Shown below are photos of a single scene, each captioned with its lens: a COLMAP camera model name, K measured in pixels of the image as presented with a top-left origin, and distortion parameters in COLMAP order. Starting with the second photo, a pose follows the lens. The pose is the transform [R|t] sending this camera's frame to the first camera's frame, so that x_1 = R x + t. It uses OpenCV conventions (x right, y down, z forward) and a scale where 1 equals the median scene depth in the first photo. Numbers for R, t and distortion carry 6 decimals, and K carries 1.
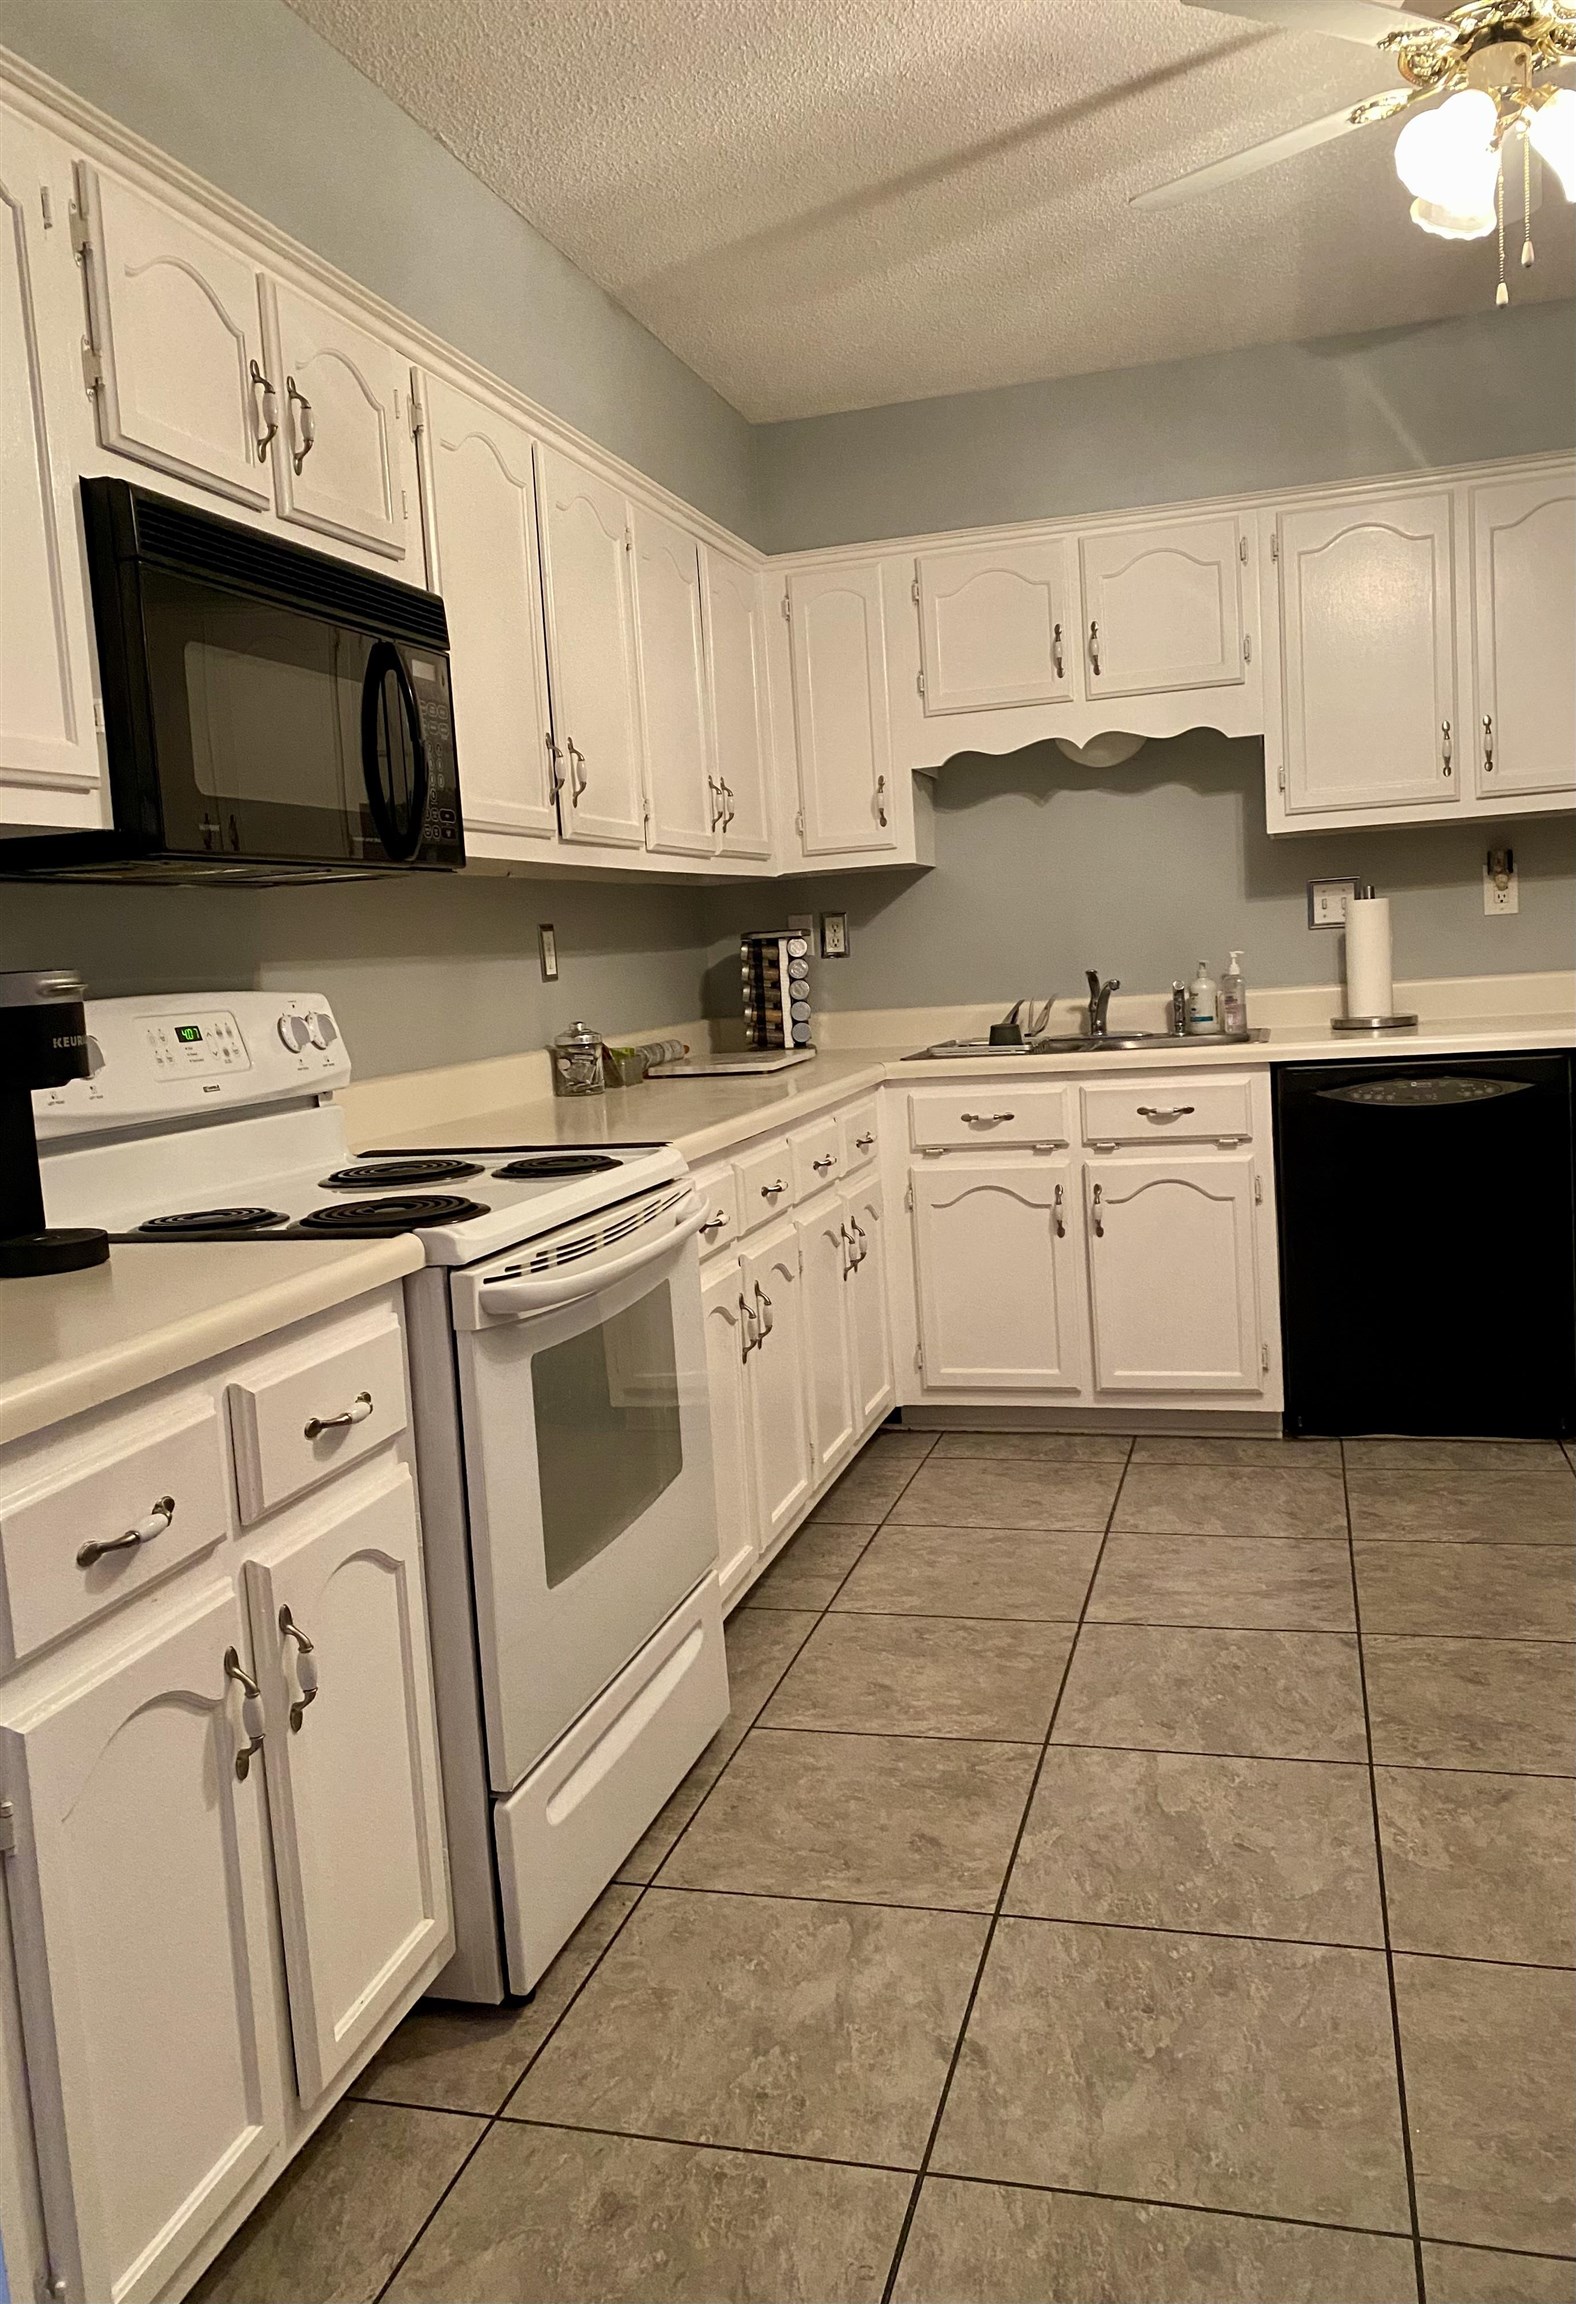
lens RADIAL K [[1770.9, 0, 790.8], [0, 1770.9, 1144.2], [0, 0, 1]] dist [0.000865, -0.003487]
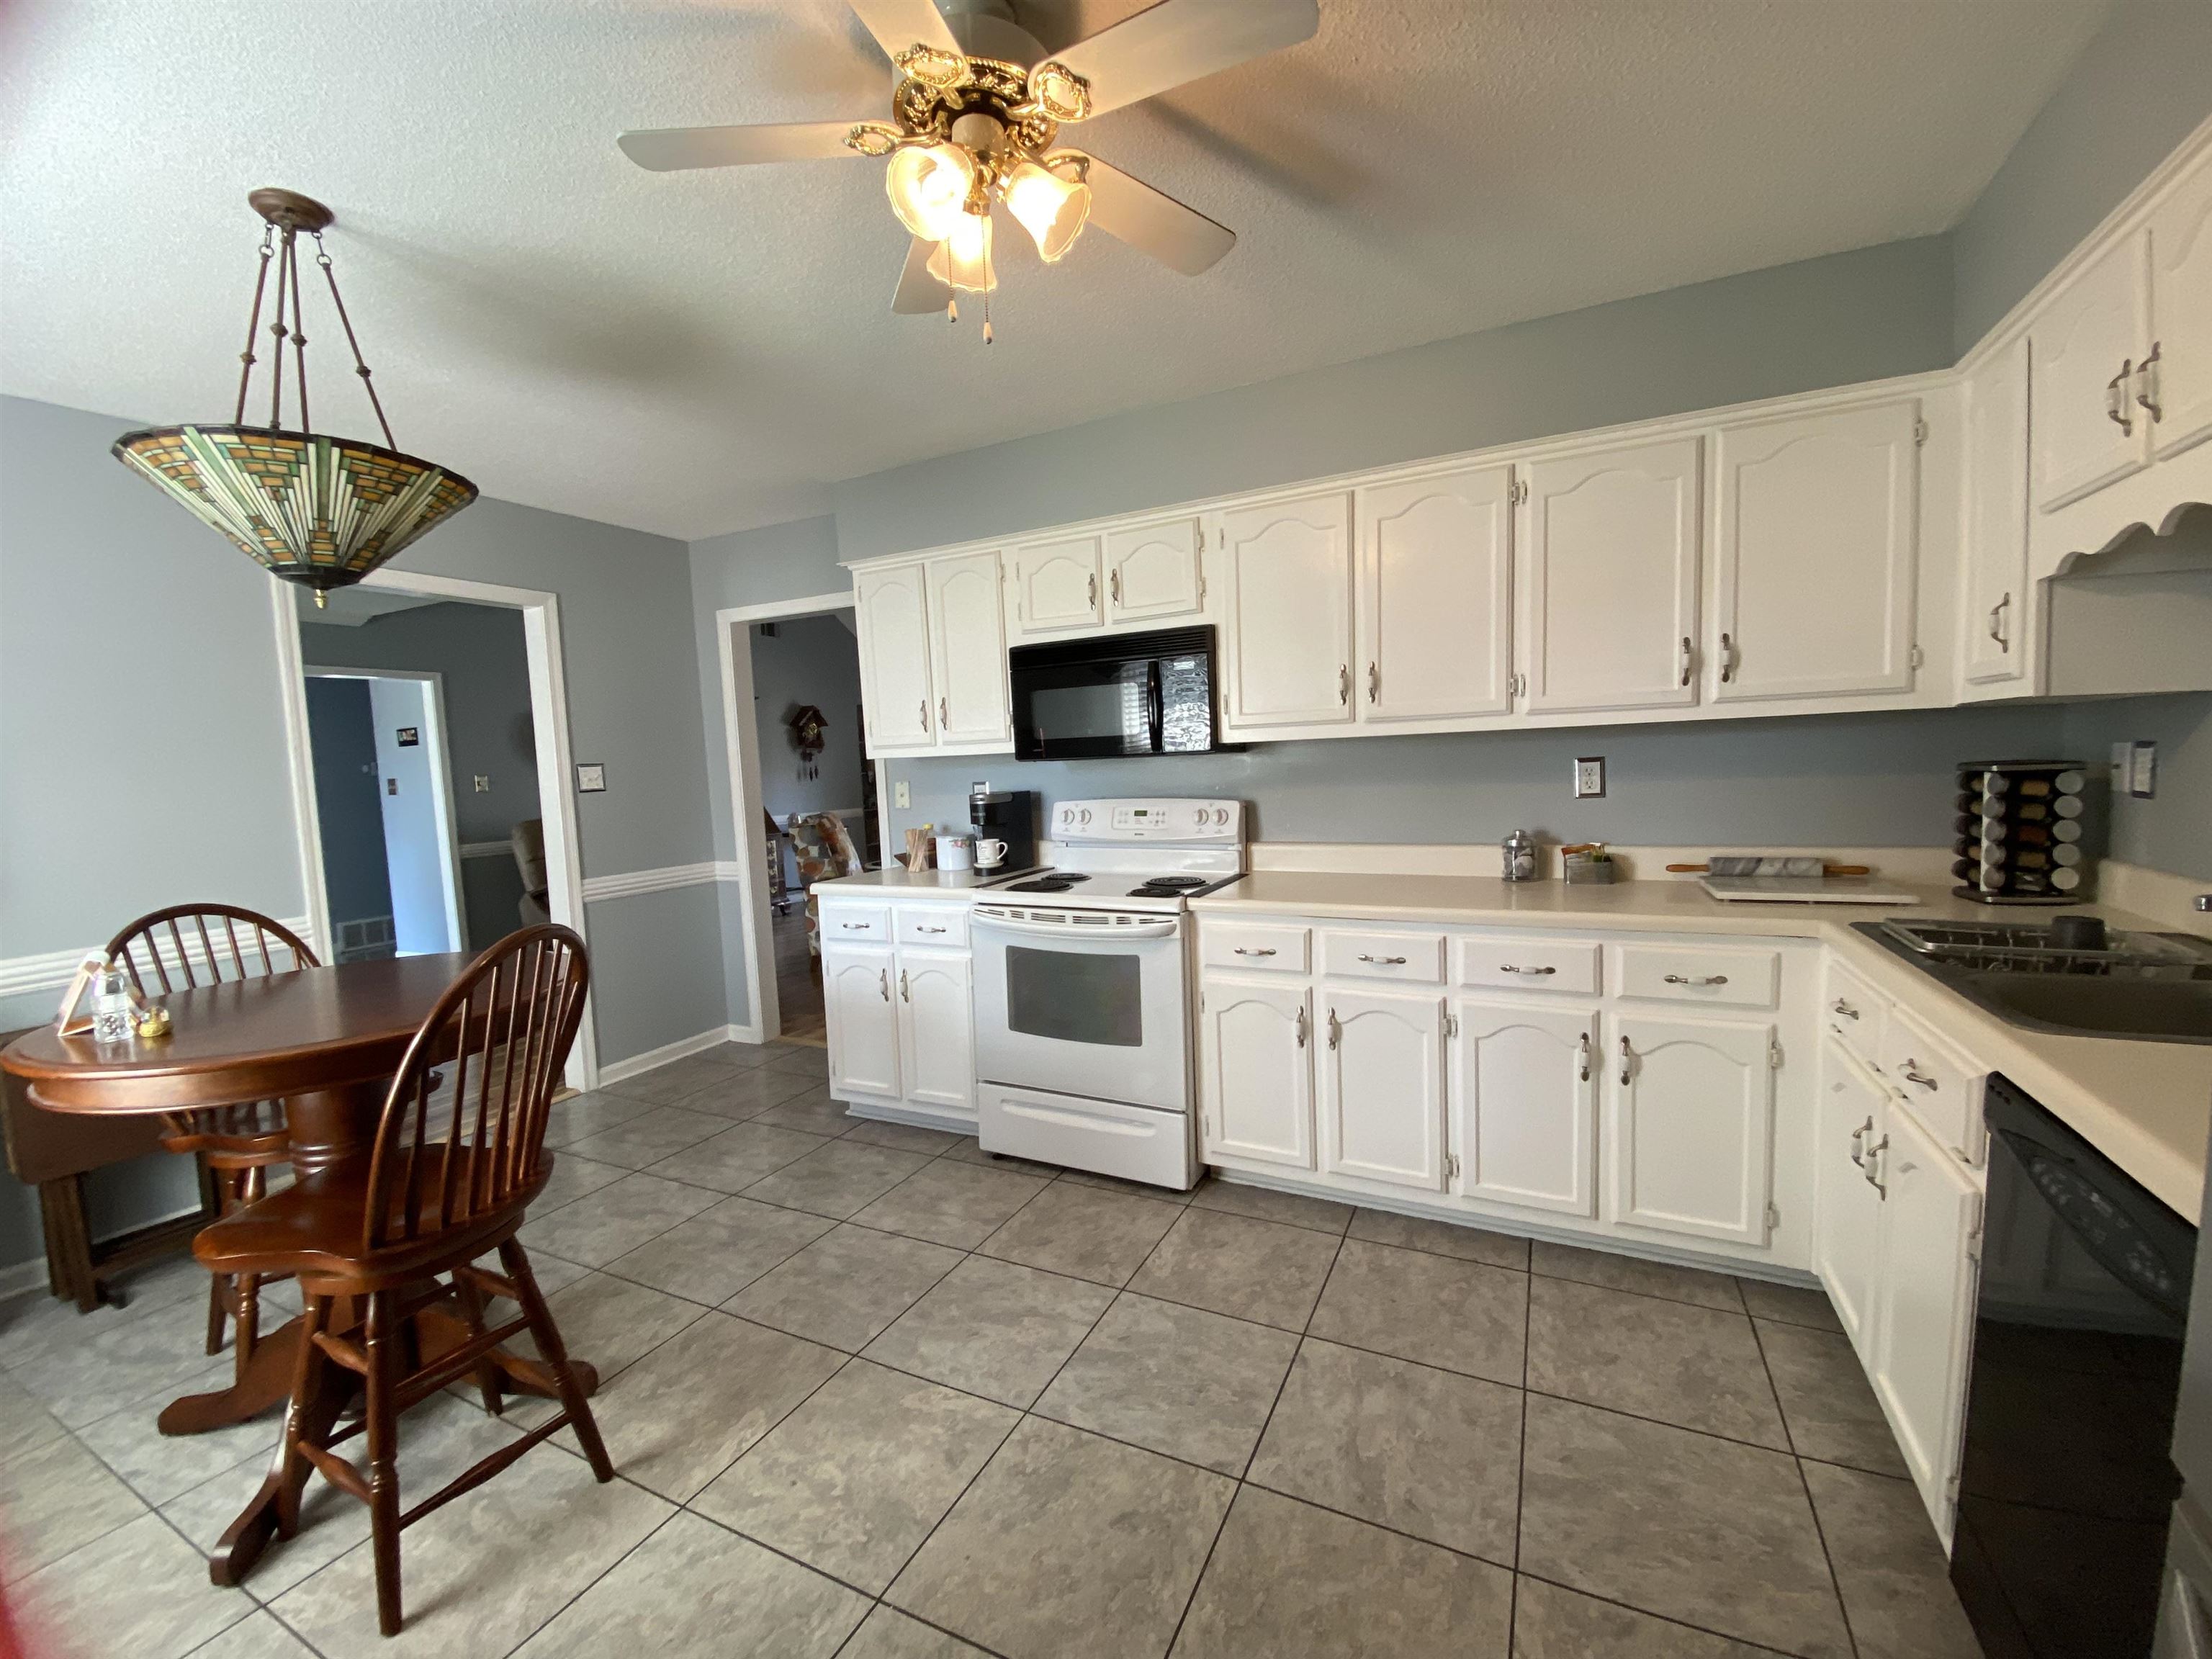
lens RADIAL K [[900.2, 0, 1113.0], [0, 900.2, 828.7], [0, 0, 1]] dist [0.015069, -0.019595]
pose [[-0.186634, 0.140563, -0.972322, 0.946082], [-0.064908, 0.985785, 0.154968, -0.234325], [0.980283, 0.092034, -0.174857, 1.129715]]
